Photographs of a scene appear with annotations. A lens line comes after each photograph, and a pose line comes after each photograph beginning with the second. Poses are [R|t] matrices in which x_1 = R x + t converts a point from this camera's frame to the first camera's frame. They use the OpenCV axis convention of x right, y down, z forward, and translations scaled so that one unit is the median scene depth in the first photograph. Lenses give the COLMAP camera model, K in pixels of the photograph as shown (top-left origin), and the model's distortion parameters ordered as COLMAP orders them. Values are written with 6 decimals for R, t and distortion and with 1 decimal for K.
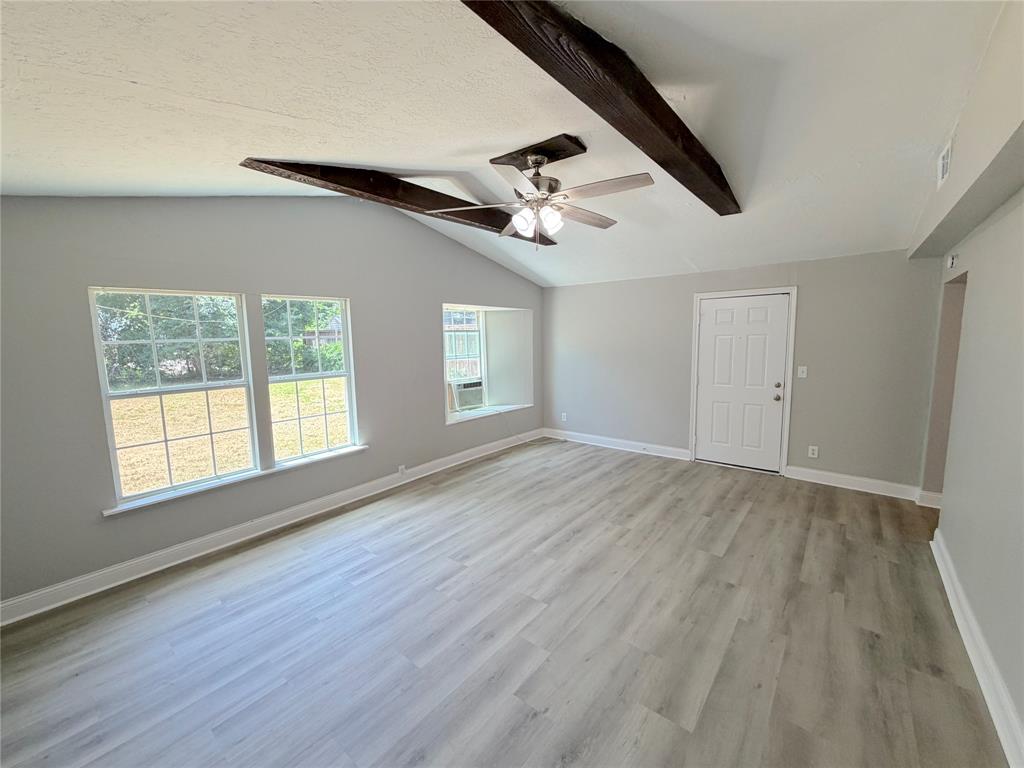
lens RADIAL K [[409.2, 0, 510.3], [0, 409.2, 384.3], [0, 0, 1]] dist [-0.000663, -0.000016]
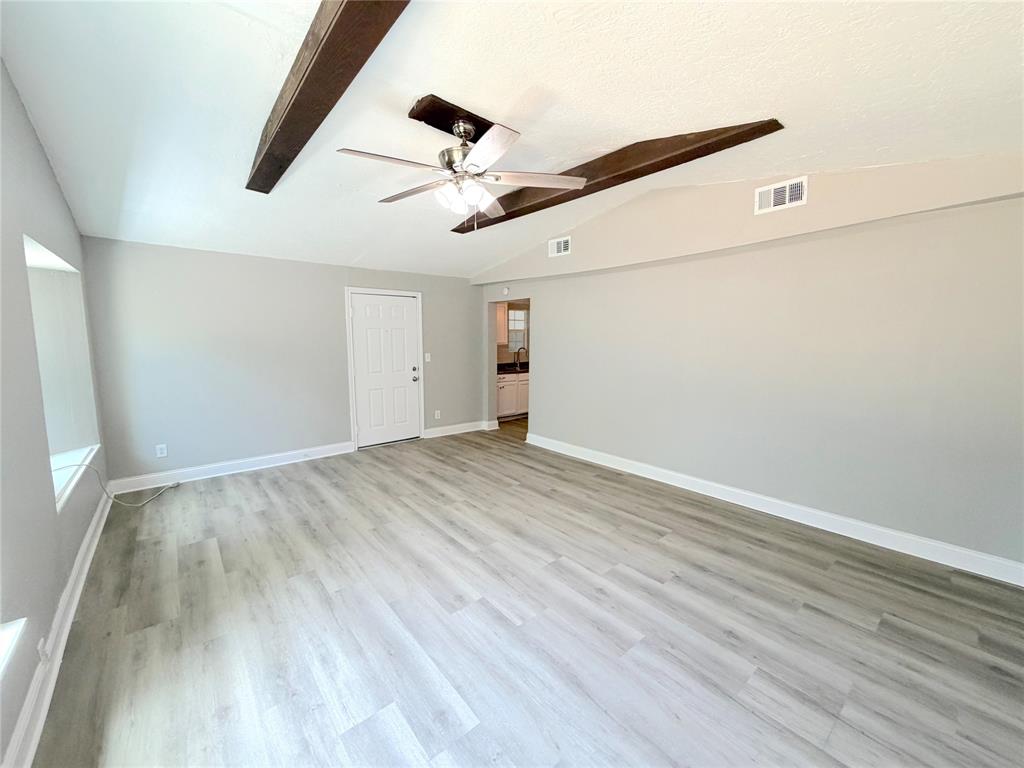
lens RADIAL K [[409.2, 0, 510.3], [0, 409.2, 384.3], [0, 0, 1]] dist [-0.000663, -0.000016]
pose [[0.179807, -0.102966, 0.978298, -0.695335], [0.104582, 0.990871, 0.085068, -0.036280], [-0.978127, 0.087017, 0.188934, 0.610575]]
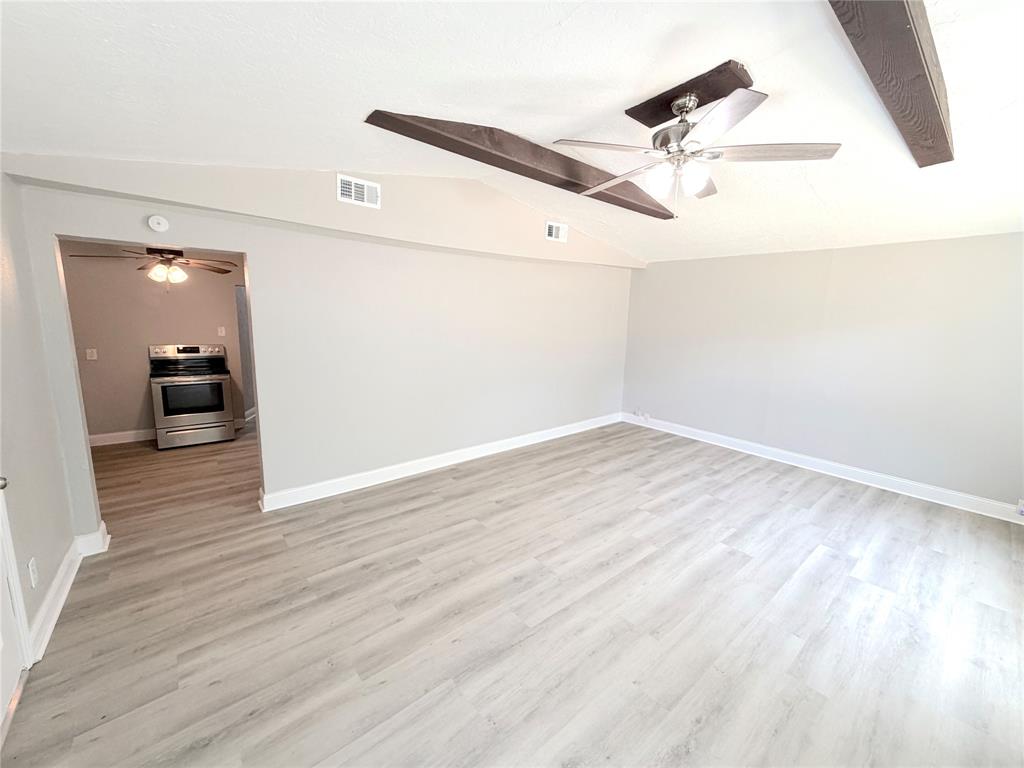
lens RADIAL K [[409.2, 0, 510.3], [0, 409.2, 384.3], [0, 0, 1]] dist [-0.000663, -0.000016]
pose [[-0.983853, -0.028762, 0.176655, 0.198747], [0.018760, 0.964995, 0.261596, -0.172469], [-0.177995, 0.260686, -0.948873, 1.589488]]
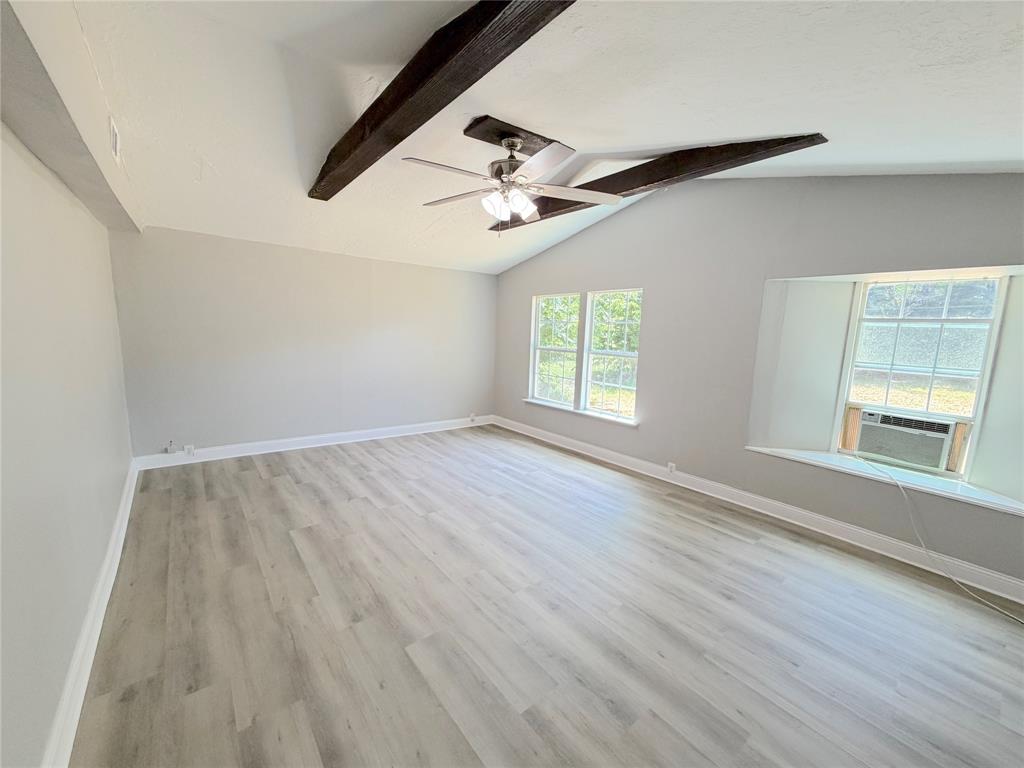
lens RADIAL K [[407.7, 0, 509.9], [0, 407.7, 386.6], [0, 0, 1]] dist [0.000137, 0.000152]
pose [[-0.205367, 0.161434, -0.965279, 0.879603], [-0.137882, 0.971692, 0.191841, -0.127165], [0.968924, 0.172492, -0.177294, 1.002444]]
